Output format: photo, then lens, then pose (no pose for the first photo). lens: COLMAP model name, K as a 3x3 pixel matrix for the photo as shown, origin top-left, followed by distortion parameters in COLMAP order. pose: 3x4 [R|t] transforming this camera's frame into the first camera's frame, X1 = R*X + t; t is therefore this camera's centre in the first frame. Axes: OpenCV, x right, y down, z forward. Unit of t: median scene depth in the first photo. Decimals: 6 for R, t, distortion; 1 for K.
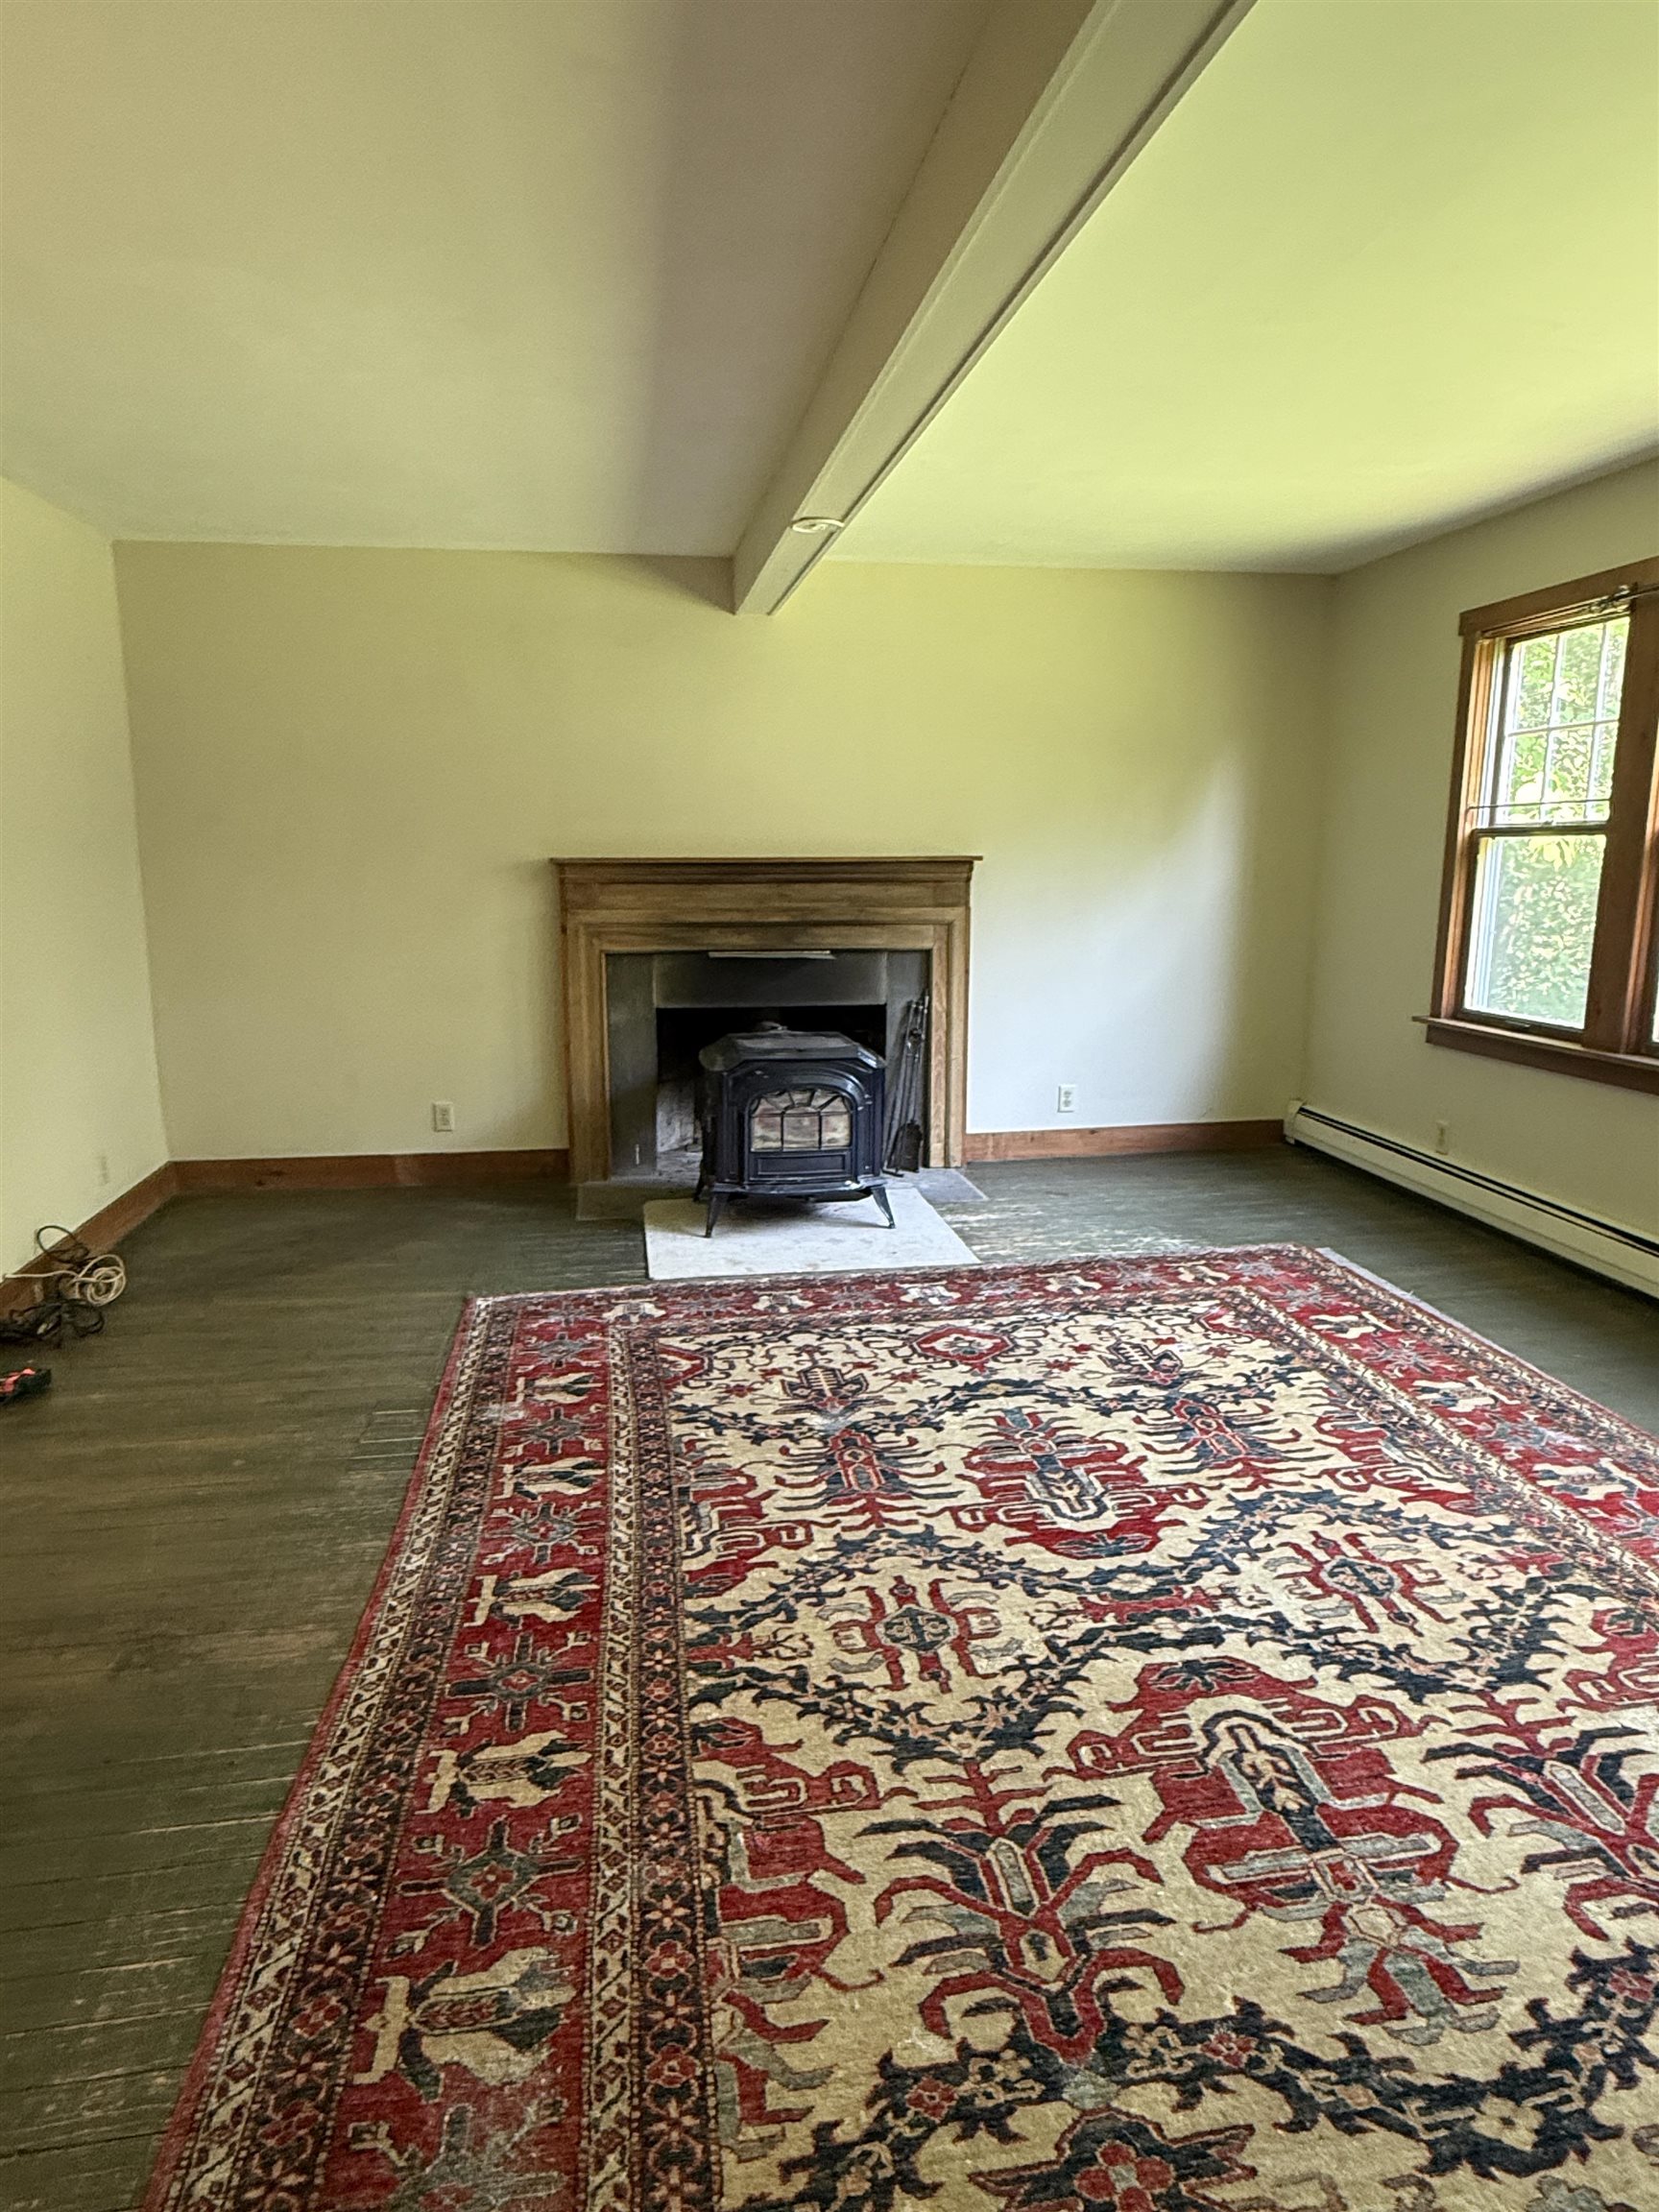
lens RADIAL K [[1324.2, 0, 827.6], [0, 1324.2, 1109.6], [0, 0, 1]] dist [0.001894, 0.000380]
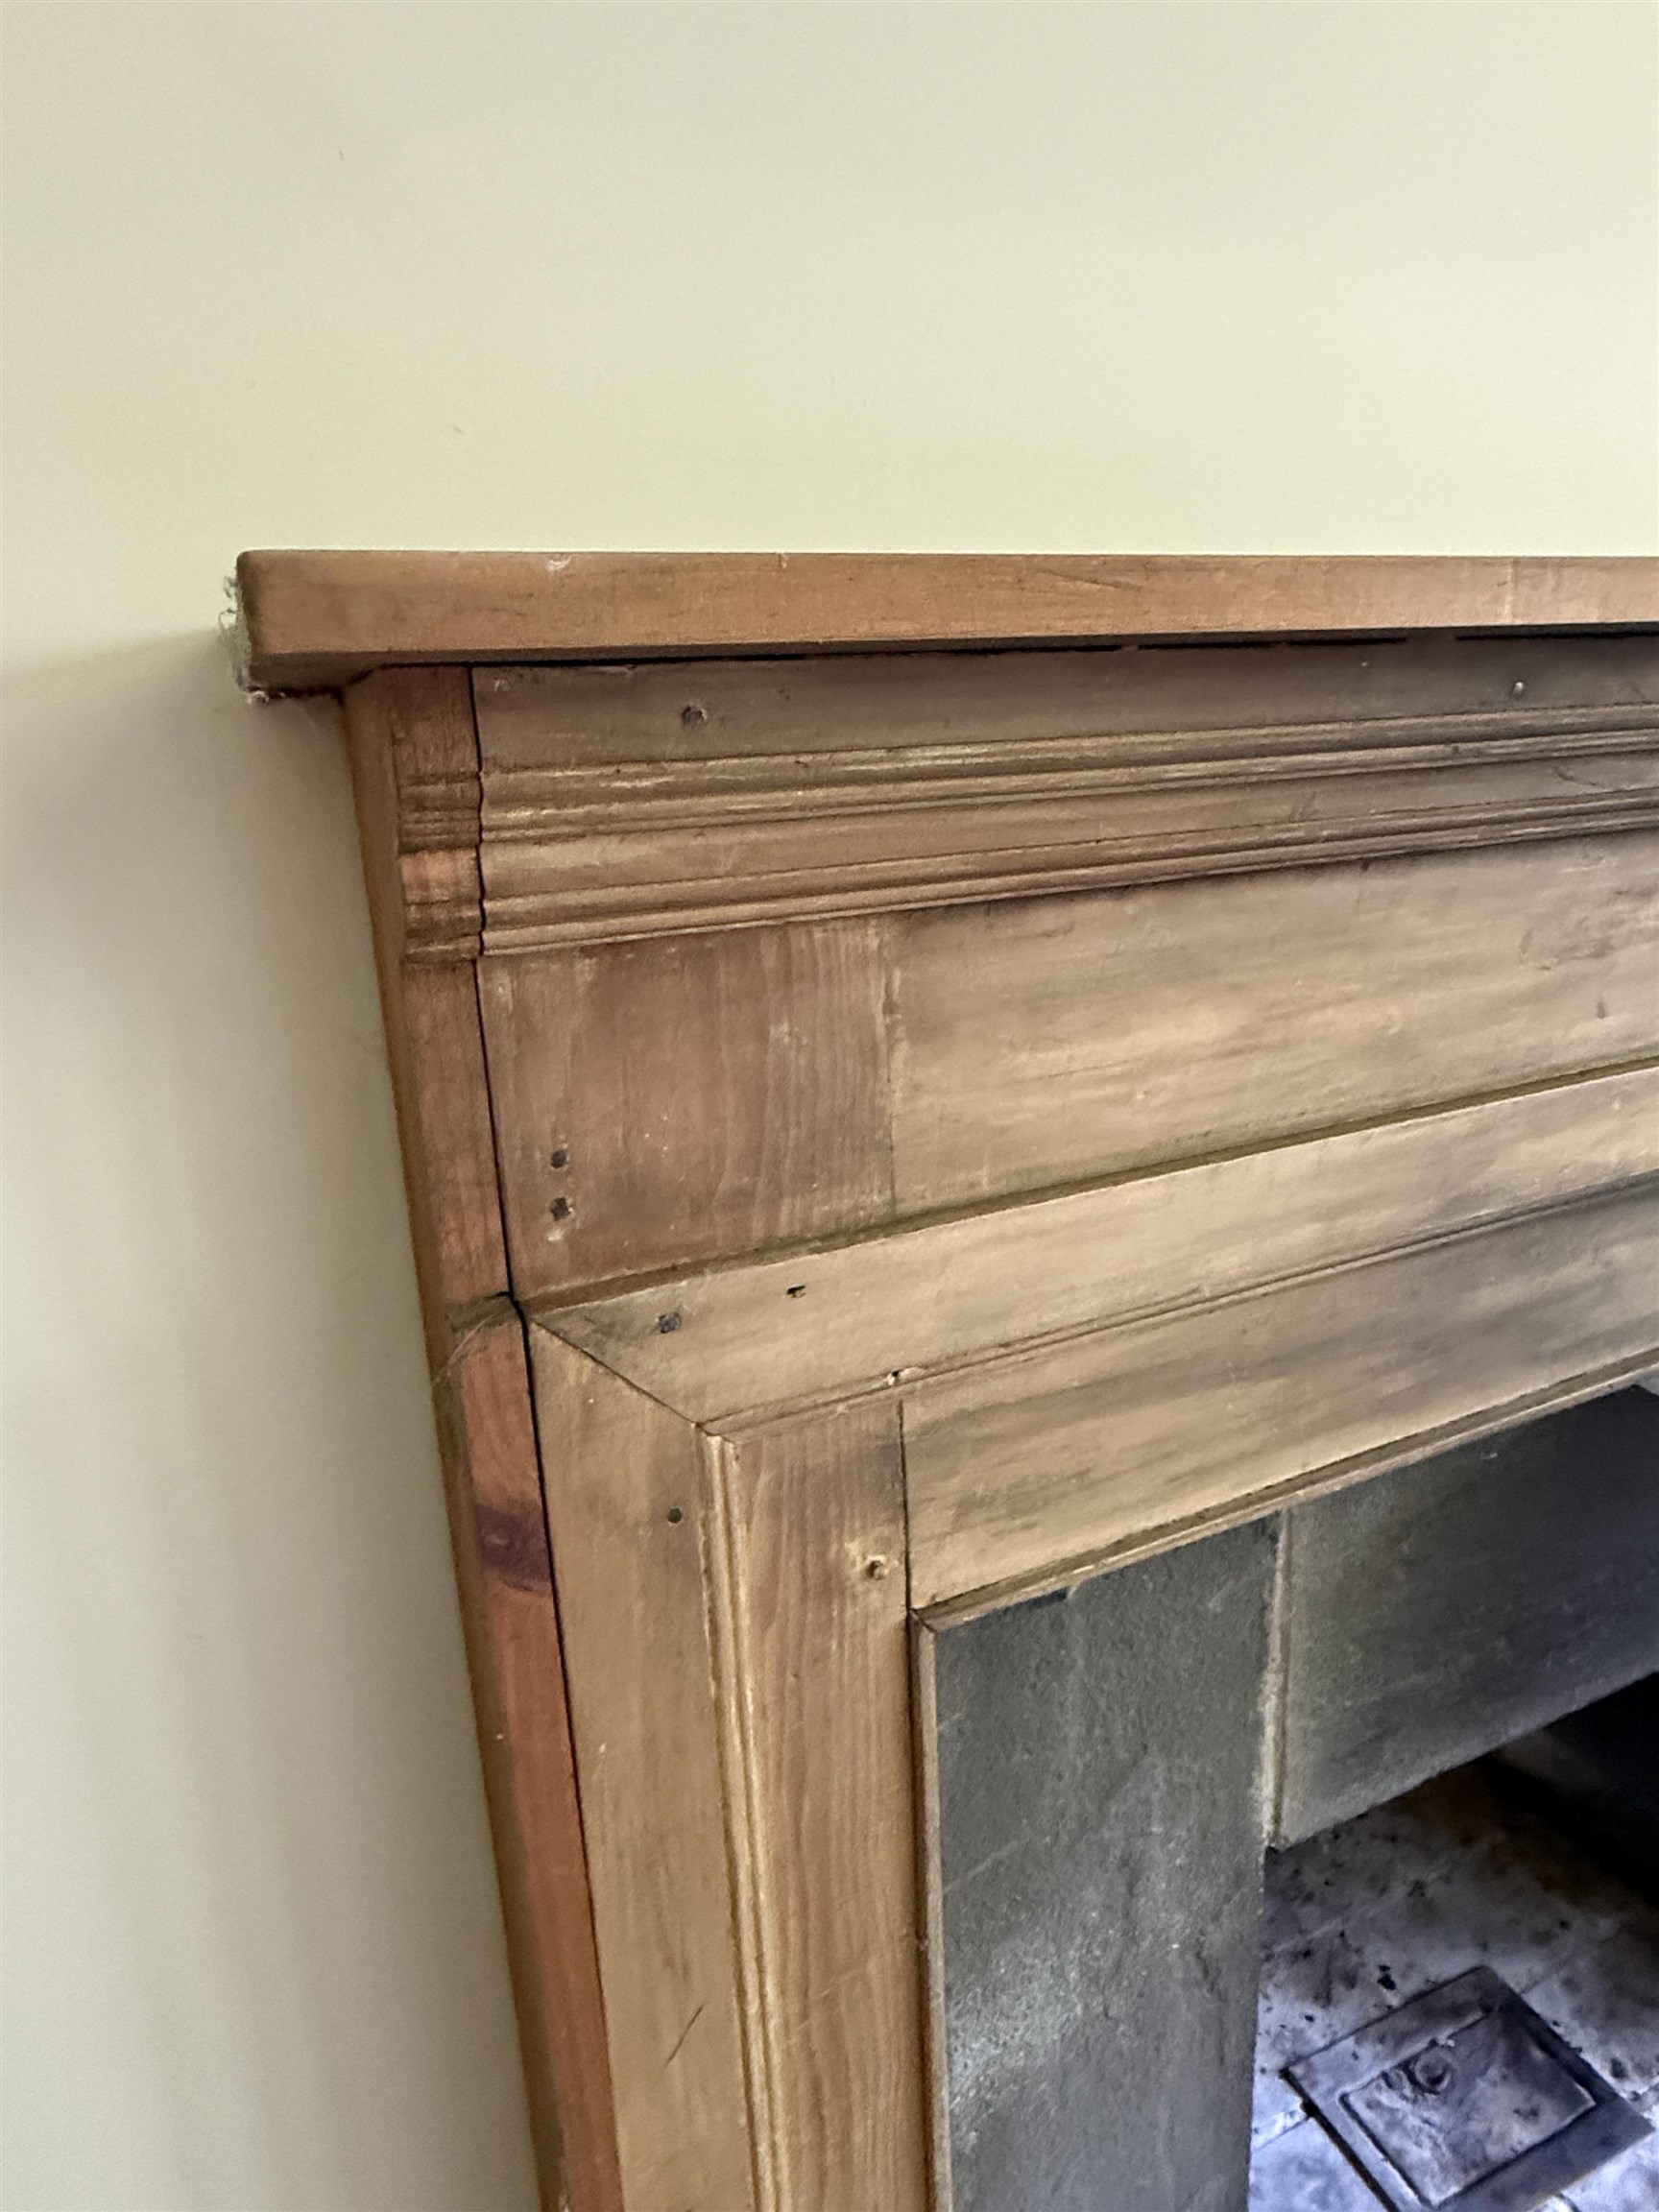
lens RADIAL K [[1324.2, 0, 835.8], [0, 1324.2, 1090.7], [0, 0, 1]] dist [0.001894, 0.000380]
pose [[0.961880, -0.113590, 0.248764, -0.191875], [0.094584, 0.991699, 0.087104, -0.162311], [-0.256593, -0.060255, 0.964640, 0.892309]]
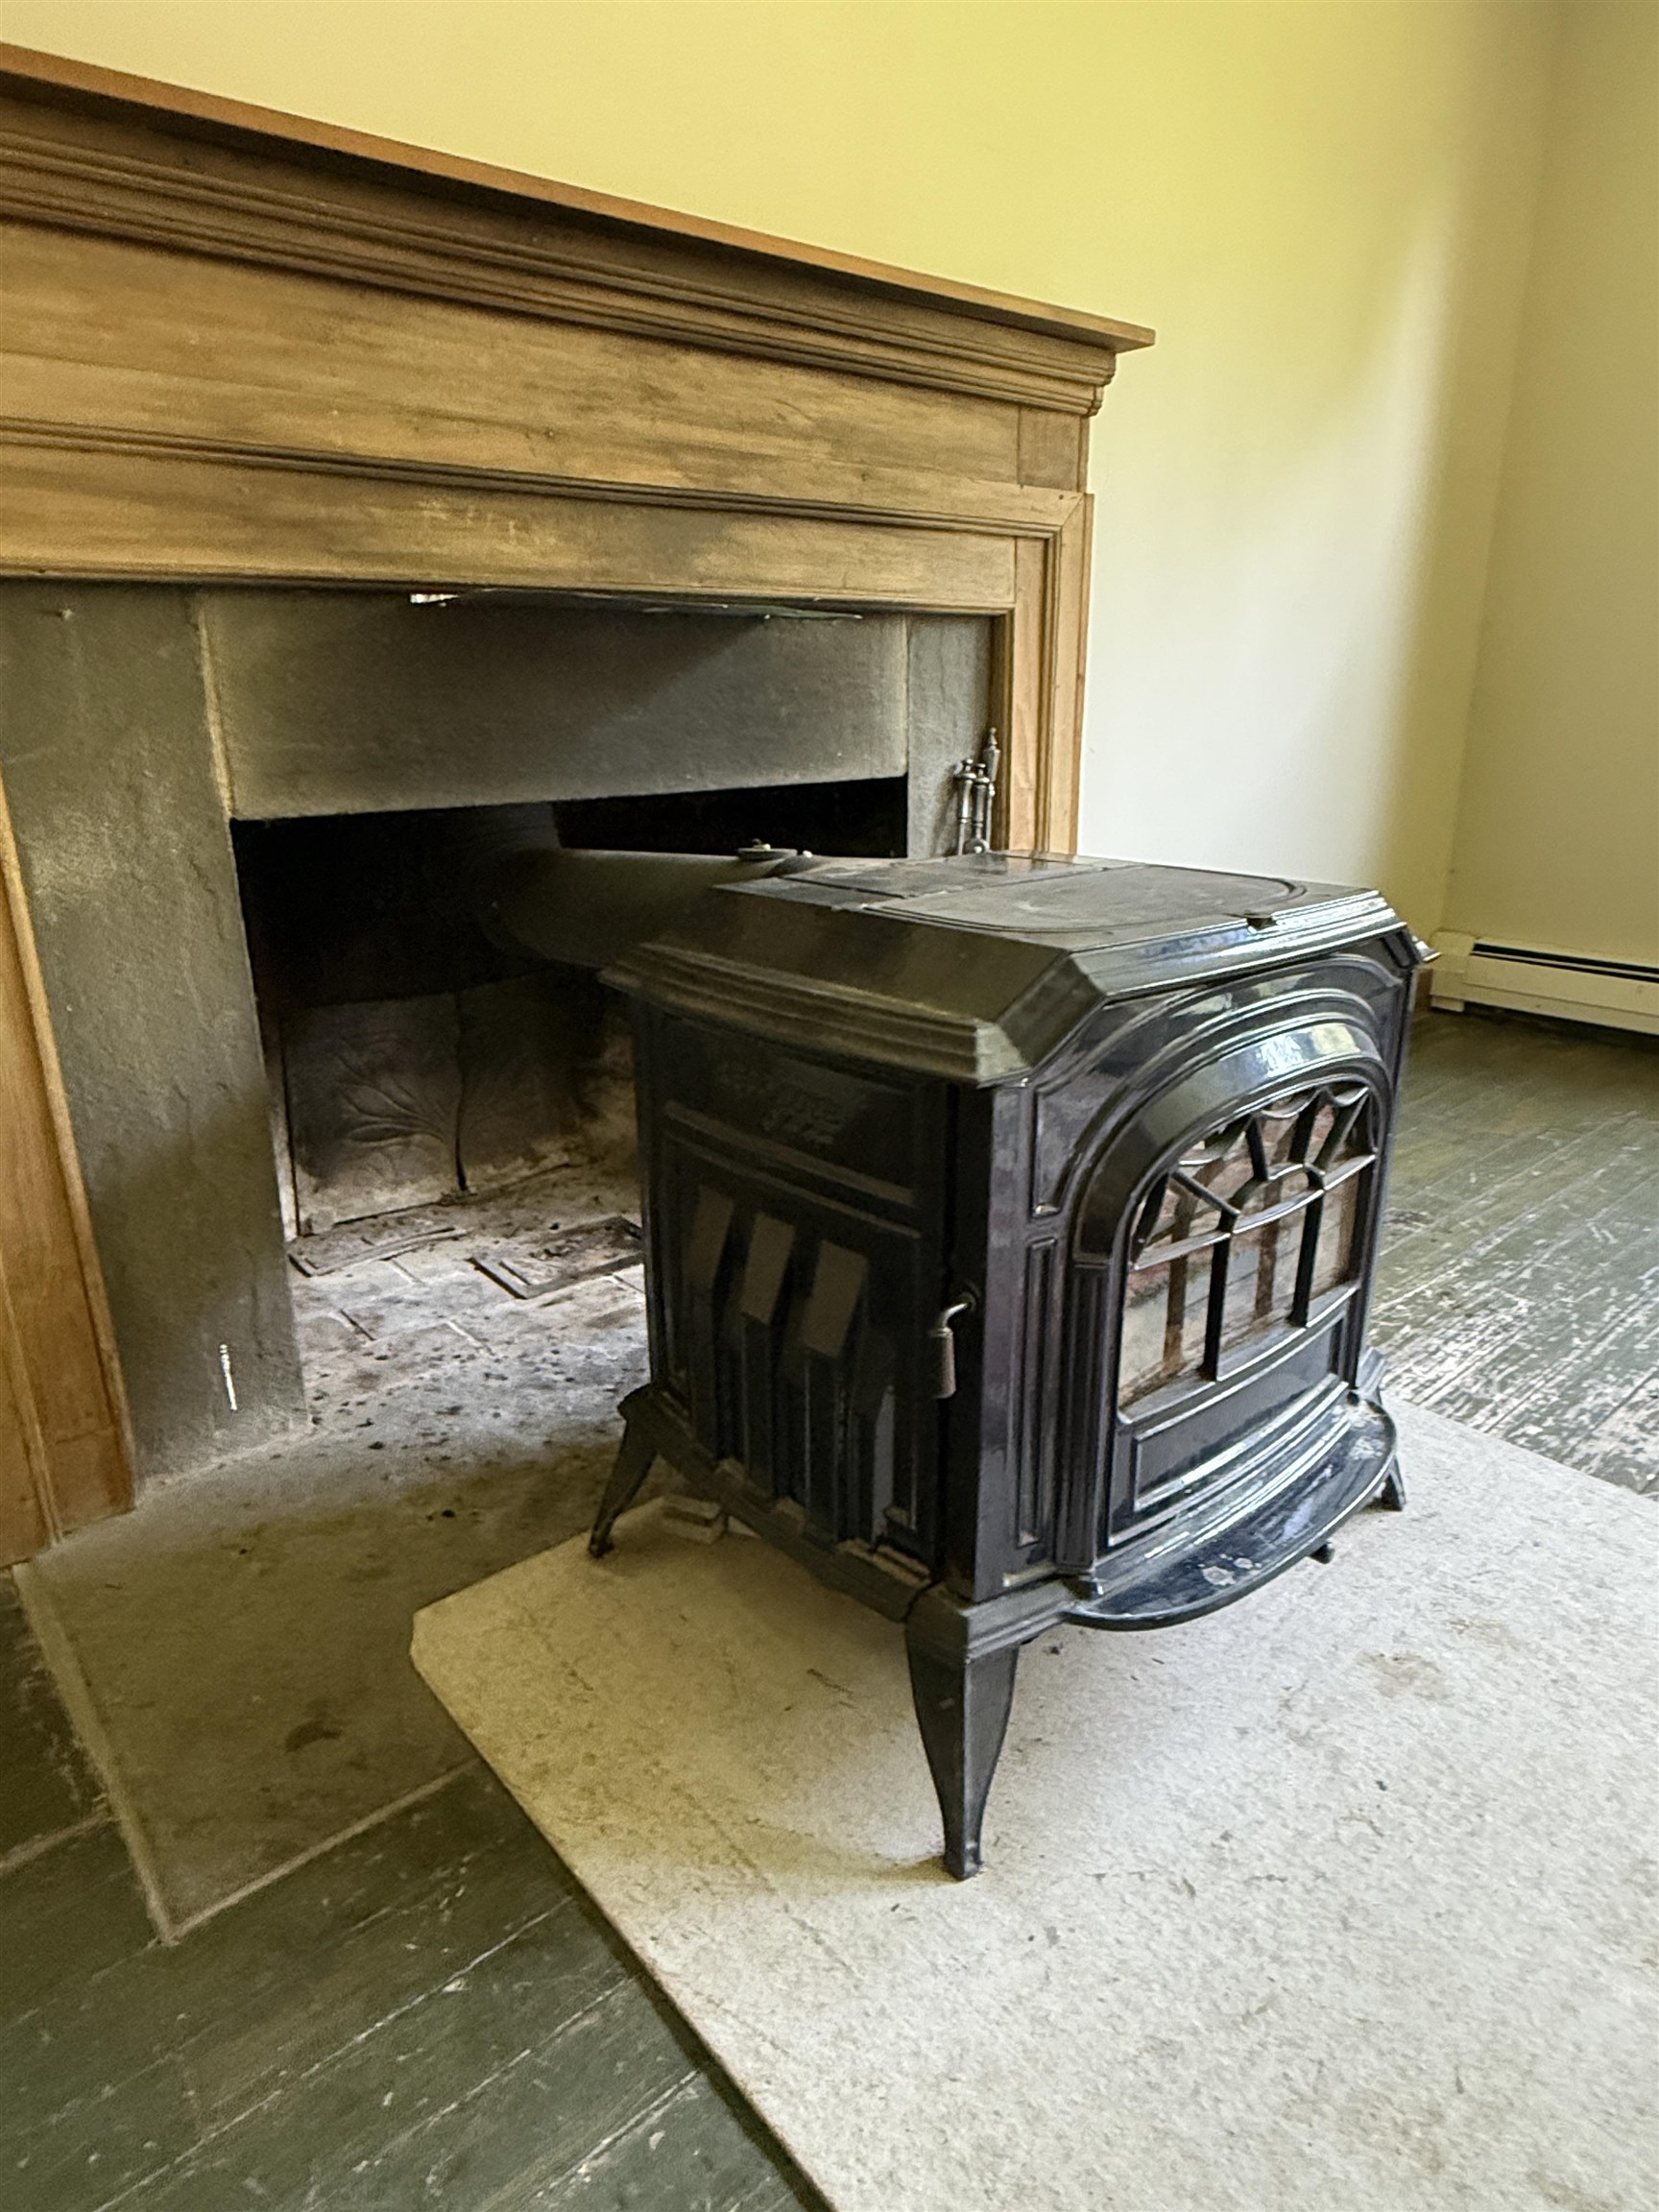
lens RADIAL K [[1324.2, 0, 824.8], [0, 1324.2, 1114.1], [0, 0, 1]] dist [0.001894, 0.000380]
pose [[0.859929, -0.164473, 0.483188, -0.163936], [0.099093, 0.982445, 0.158061, -0.050180], [-0.500703, -0.088041, 0.861131, 0.718738]]
